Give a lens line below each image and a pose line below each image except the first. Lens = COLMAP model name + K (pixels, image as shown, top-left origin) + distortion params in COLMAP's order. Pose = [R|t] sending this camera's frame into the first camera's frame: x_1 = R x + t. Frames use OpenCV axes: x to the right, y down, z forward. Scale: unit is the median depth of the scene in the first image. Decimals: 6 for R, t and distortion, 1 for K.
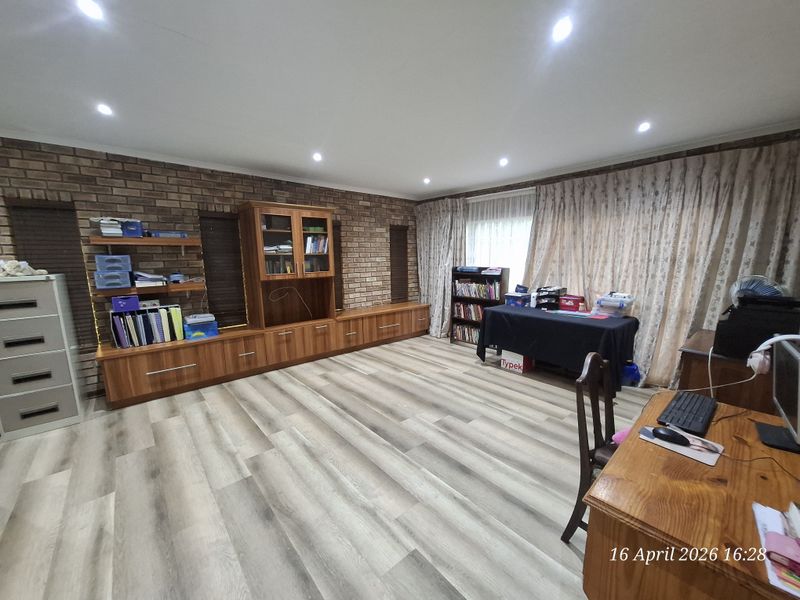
lens RADIAL K [[313.8, 0, 406.5], [0, 313.8, 306.9], [0, 0, 1]] dist [-0.009865, -0.000093]
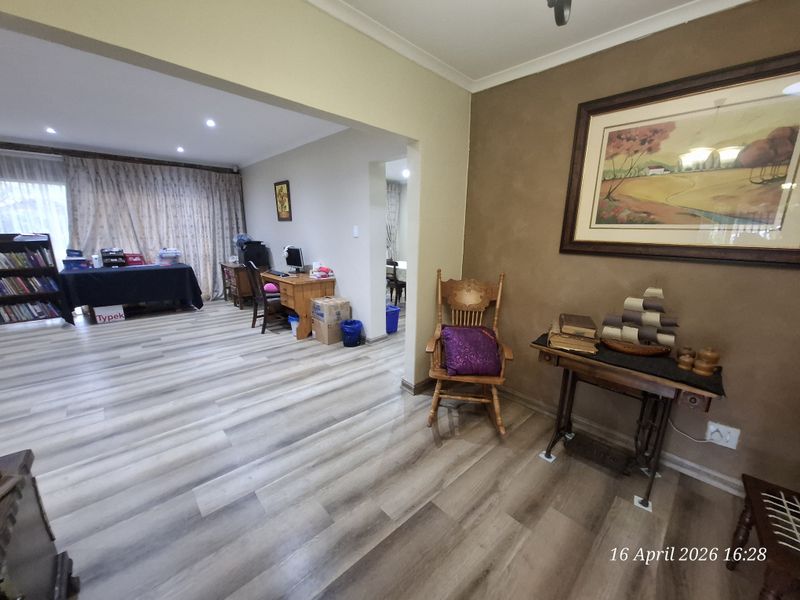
lens RADIAL K [[313.8, 0, 406.5], [0, 313.8, 306.9], [0, 0, 1]] dist [-0.009865, -0.000093]
pose [[-0.043024, -0.231468, 0.971891, -0.858317], [0.145685, 0.960940, 0.235309, 0.038669], [-0.988395, 0.151714, -0.007622, -0.087873]]
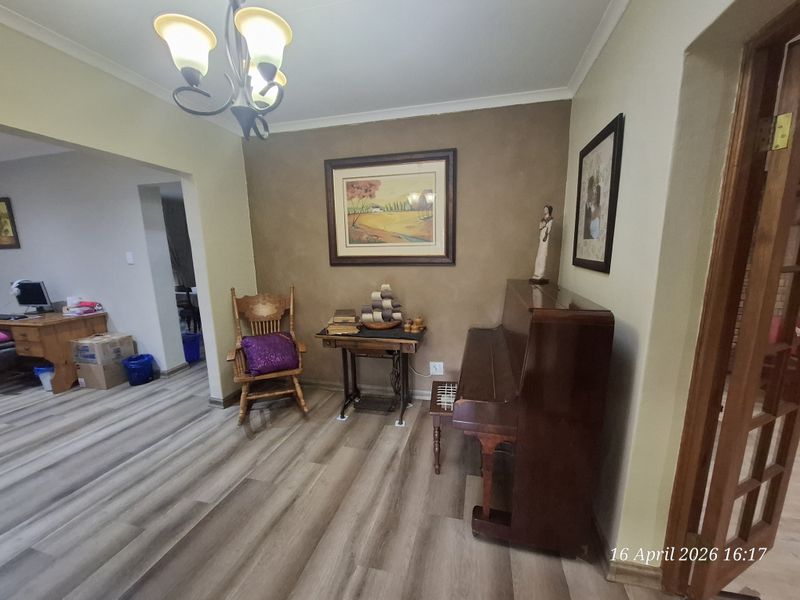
lens RADIAL K [[313.8, 0, 406.5], [0, 313.8, 306.9], [0, 0, 1]] dist [-0.009865, -0.000093]
pose [[-0.575245, -0.130488, 0.807506, -1.034971], [0.153868, 0.952309, 0.263498, 0.041285], [-0.803379, 0.275825, -0.527733, -0.102844]]
